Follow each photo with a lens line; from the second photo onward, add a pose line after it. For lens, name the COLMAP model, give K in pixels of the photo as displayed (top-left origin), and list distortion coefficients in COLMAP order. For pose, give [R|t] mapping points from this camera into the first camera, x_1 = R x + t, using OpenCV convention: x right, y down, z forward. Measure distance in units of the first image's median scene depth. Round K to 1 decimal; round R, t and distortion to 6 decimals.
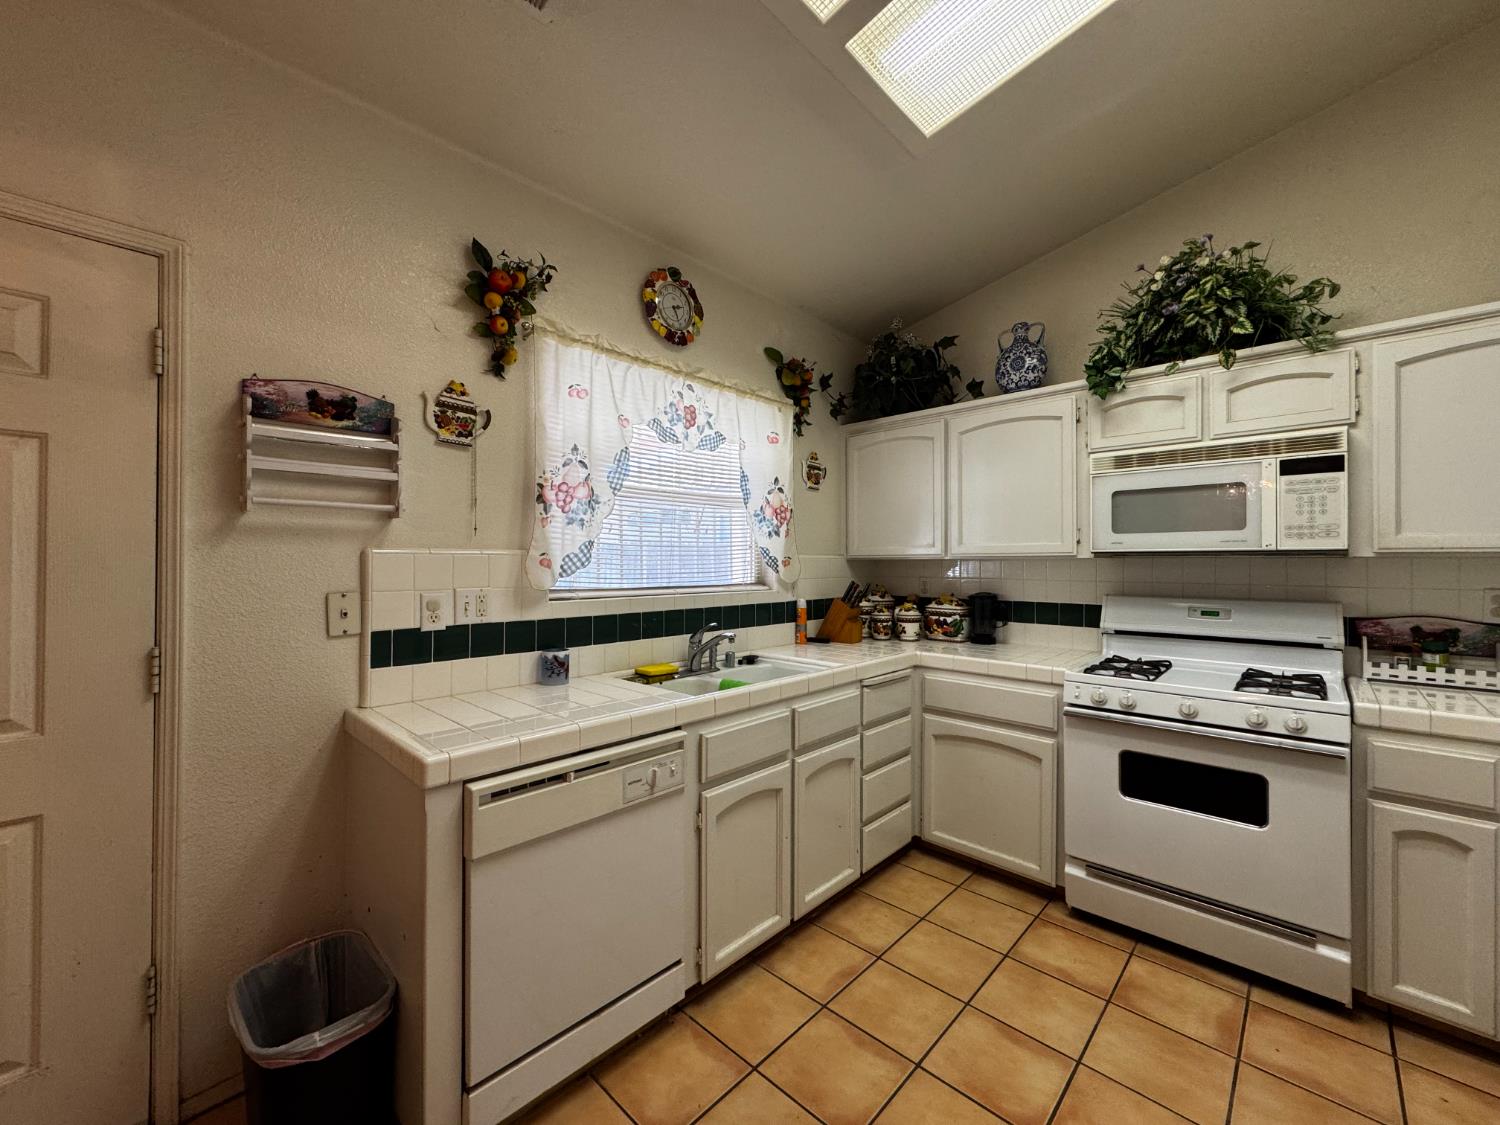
lens RADIAL K [[597.9, 0, 750.1], [0, 597.9, 560.1], [0, 0, 1]] dist [-0.004890, 0.000927]
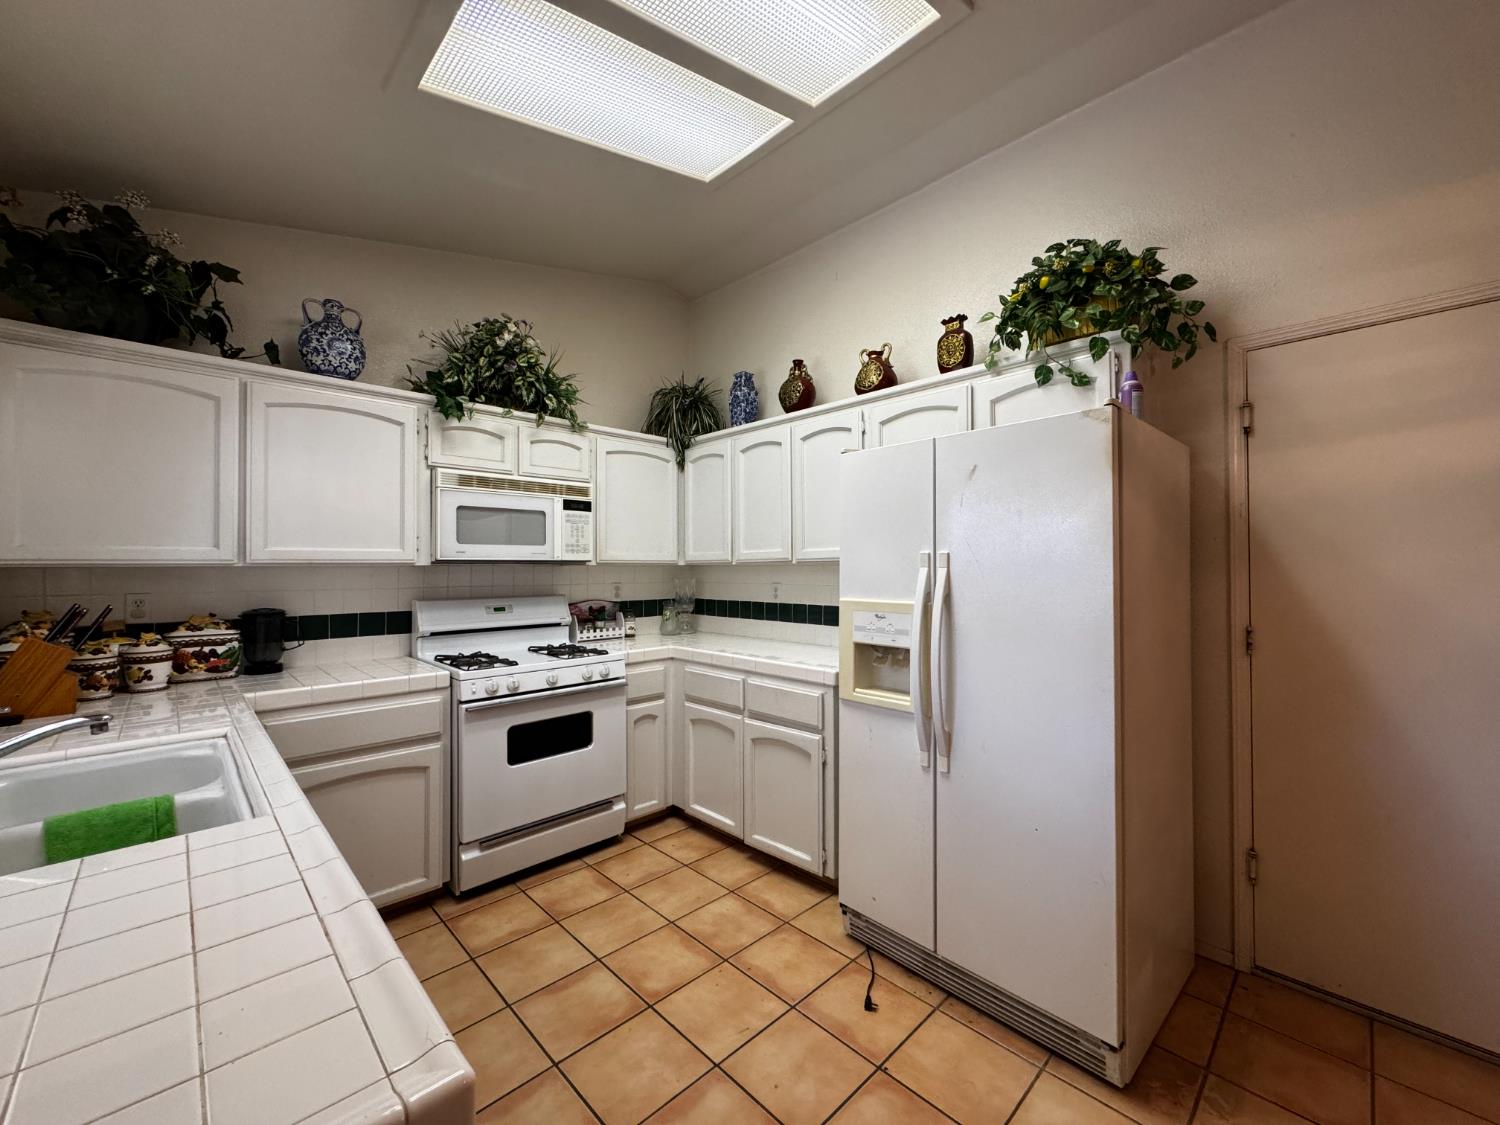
lens RADIAL K [[597.9, 0, 751.2], [0, 597.9, 560.2], [0, 0, 1]] dist [-0.004890, 0.000927]
pose [[0.038400, 0.011811, 0.999193, -0.549643], [0.002257, 0.999927, -0.011907, 0.001288], [-0.999260, 0.002713, 0.038371, 0.471612]]
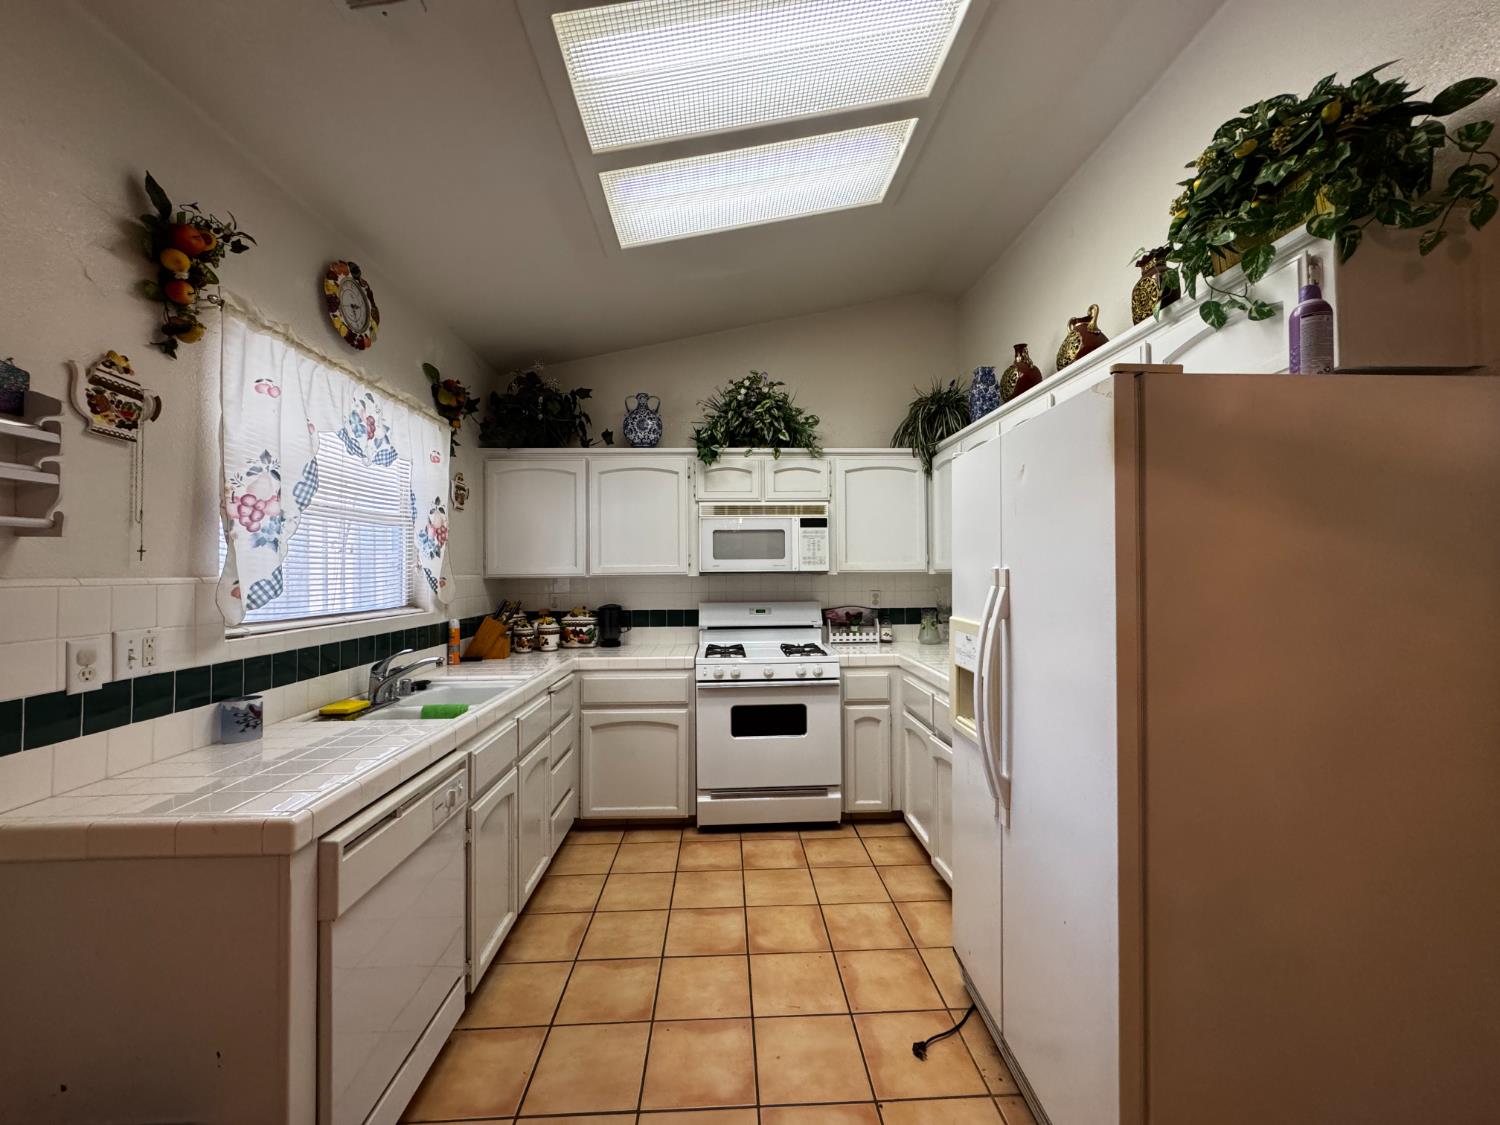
lens RADIAL K [[597.9, 0, 750.9], [0, 597.9, 560.4], [0, 0, 1]] dist [-0.004890, 0.000927]
pose [[0.692280, 0.006895, 0.721596, -0.422274], [0.006681, 0.999850, -0.015963, -0.020818], [-0.721598, 0.015871, 0.692130, -0.069966]]
